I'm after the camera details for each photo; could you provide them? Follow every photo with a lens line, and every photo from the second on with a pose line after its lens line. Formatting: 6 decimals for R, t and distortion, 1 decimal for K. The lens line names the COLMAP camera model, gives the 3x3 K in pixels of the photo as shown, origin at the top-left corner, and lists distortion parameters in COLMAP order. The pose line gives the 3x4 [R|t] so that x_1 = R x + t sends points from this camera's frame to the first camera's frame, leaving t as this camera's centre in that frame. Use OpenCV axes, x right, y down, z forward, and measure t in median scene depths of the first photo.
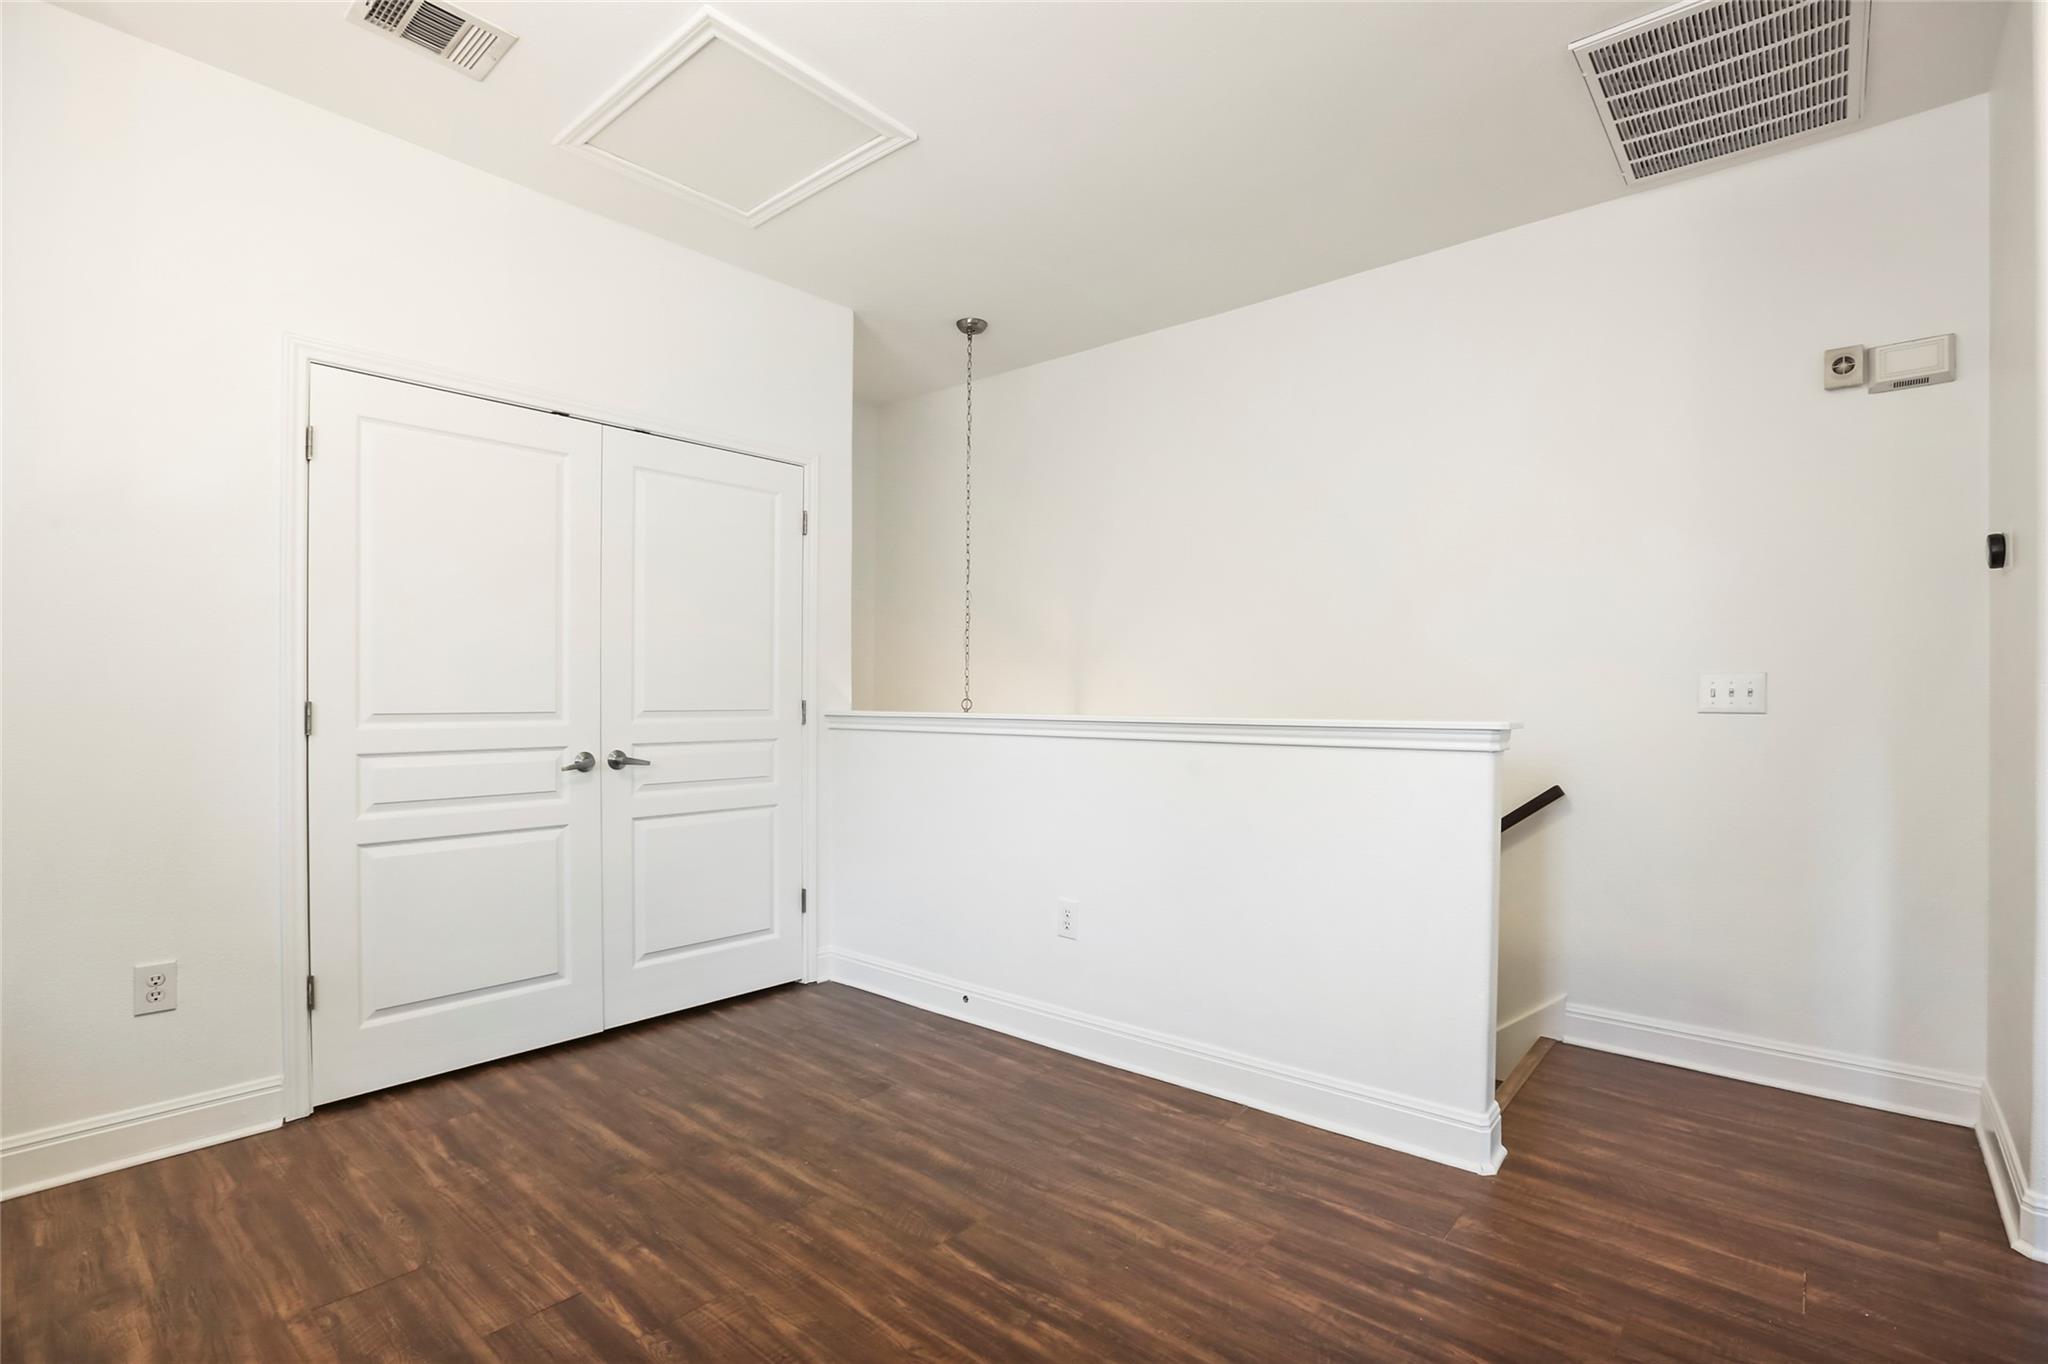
lens RADIAL K [[964.8, 0, 1007.9], [0, 964.8, 691.2], [0, 0, 1]] dist [-0.059446, 0.021339]
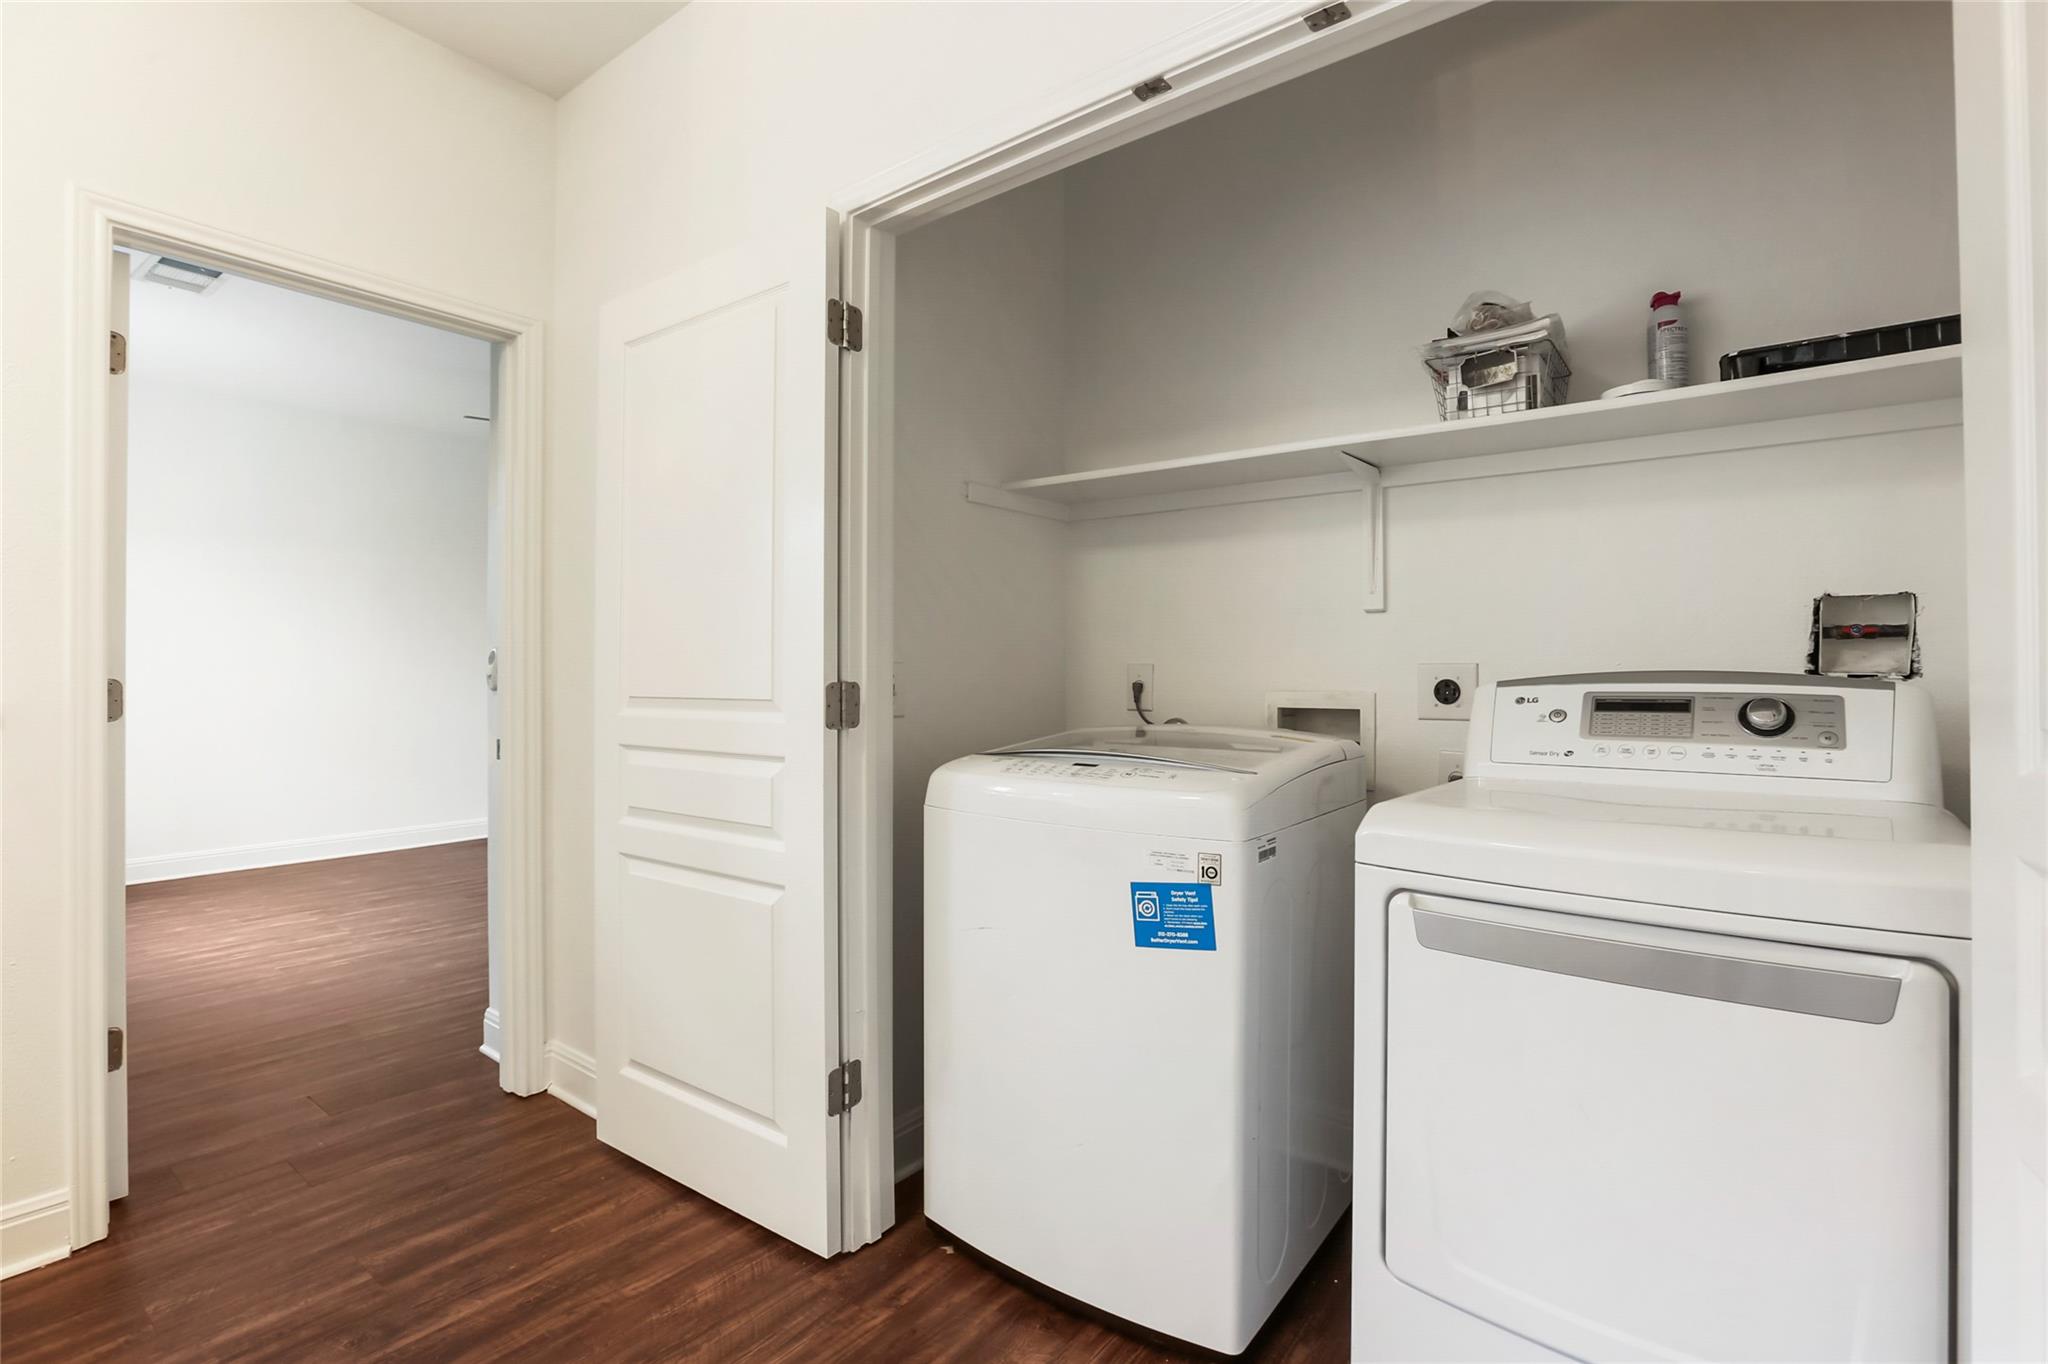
lens RADIAL K [[935.2, 0, 1022.6], [0, 935.2, 670.4], [0, 0, 1]] dist [-0.049009, 0.012799]
pose [[0.056682, -0.013897, -0.998296, -0.034204], [0.012862, 0.999830, -0.013188, 0.018304], [0.998309, -0.012093, 0.056851, 1.153332]]
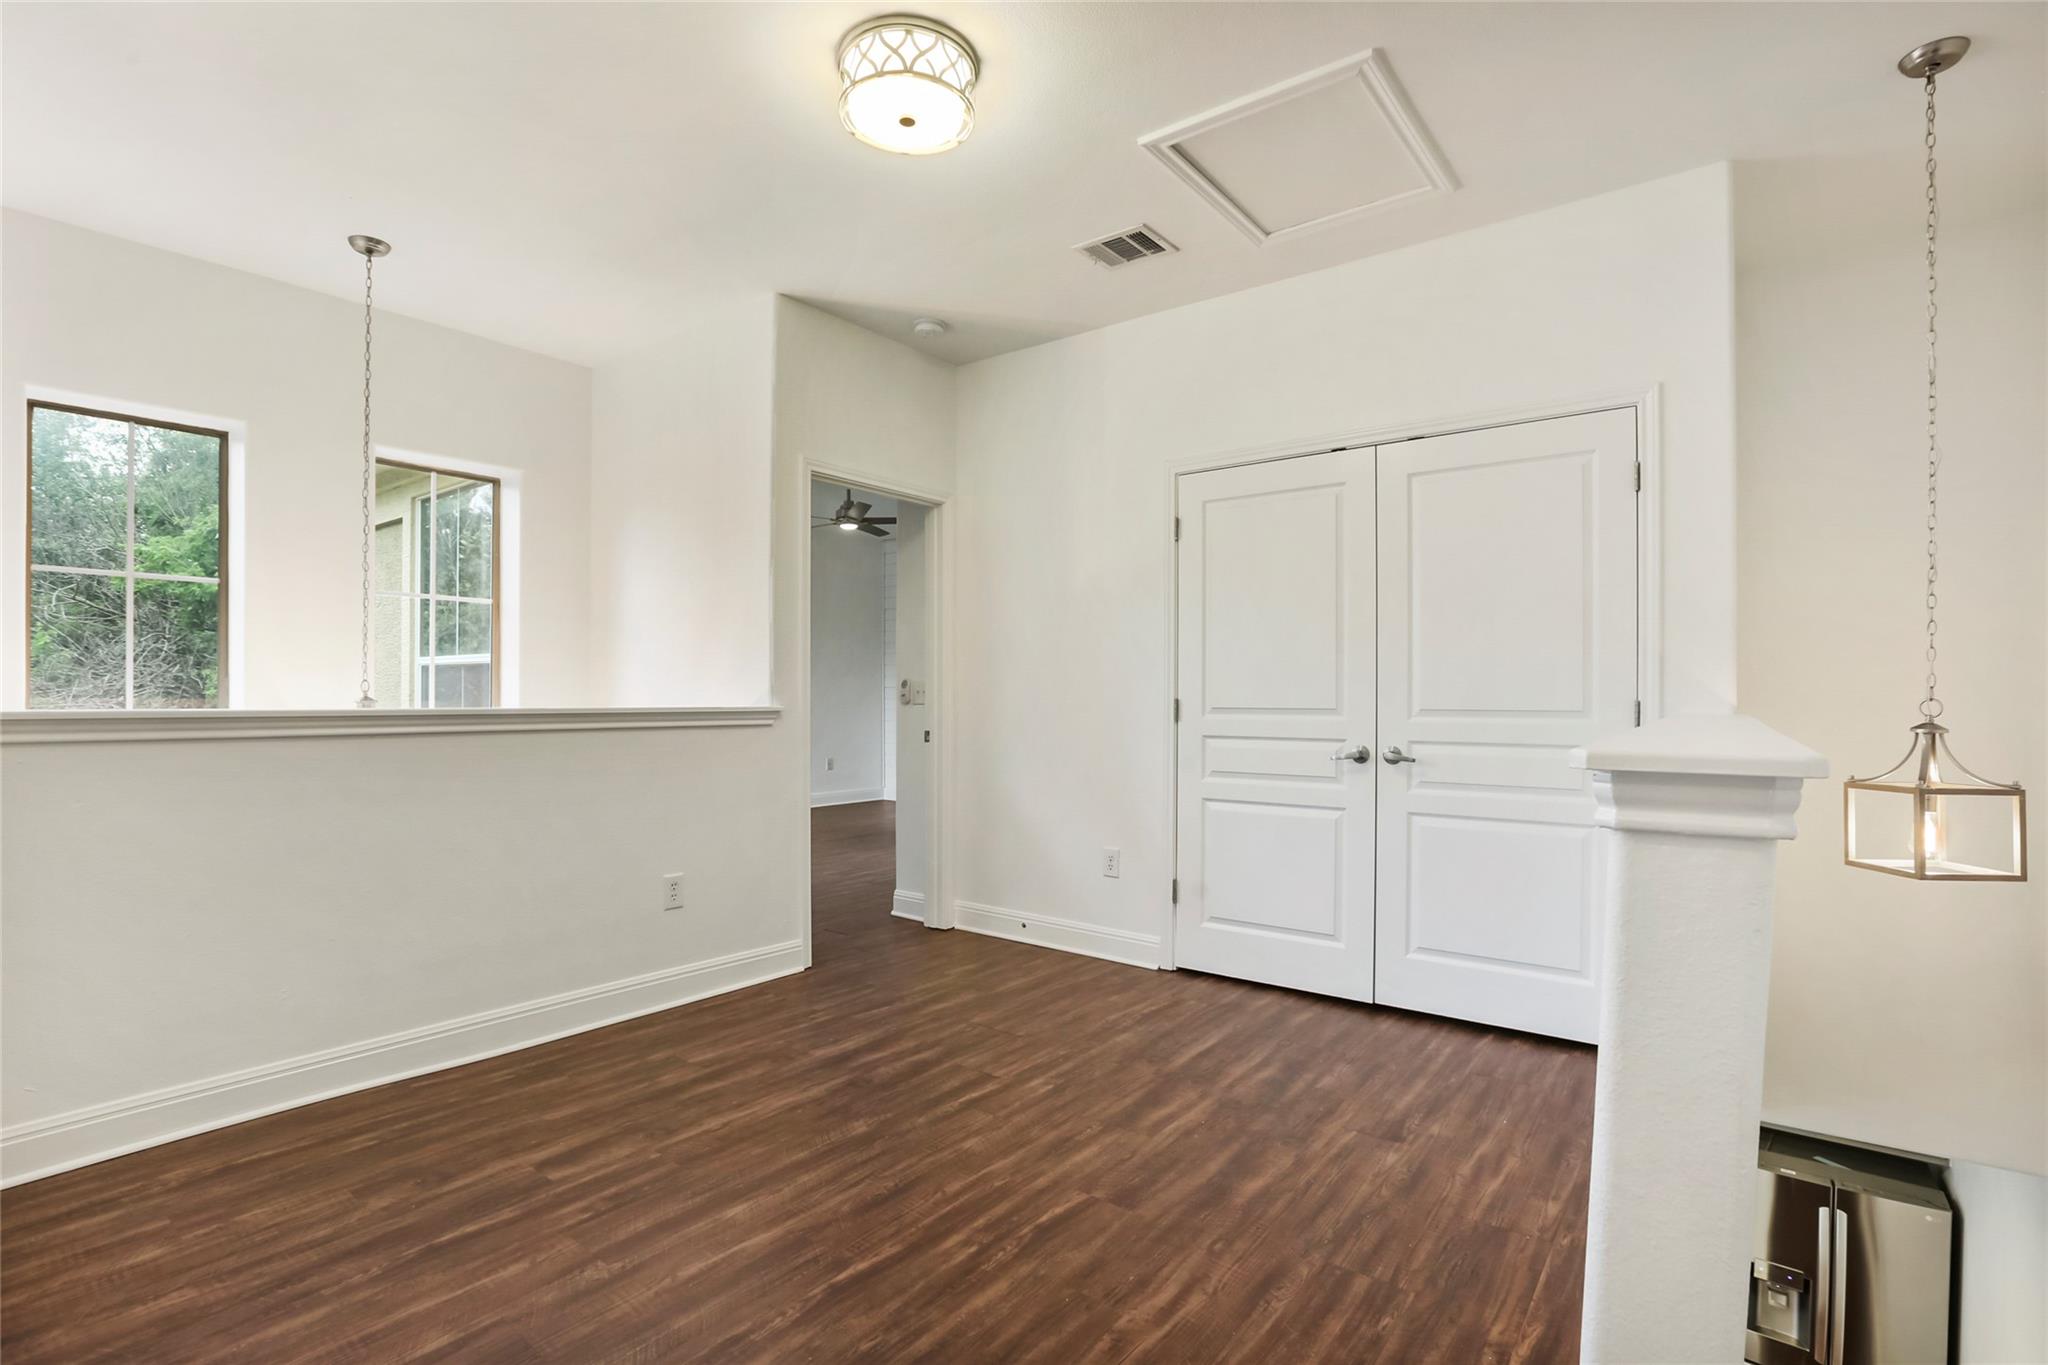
lens RADIAL K [[949.4, 0, 1024.0], [0, 949.4, 682.5], [0, 0, 1]] dist [-0.054206, 0.019547]
pose [[0.055719, -0.015744, -0.998322, 0.819457], [0.001435, 0.999876, -0.015689, 0.008794], [0.998445, -0.000559, 0.055734, 0.703687]]
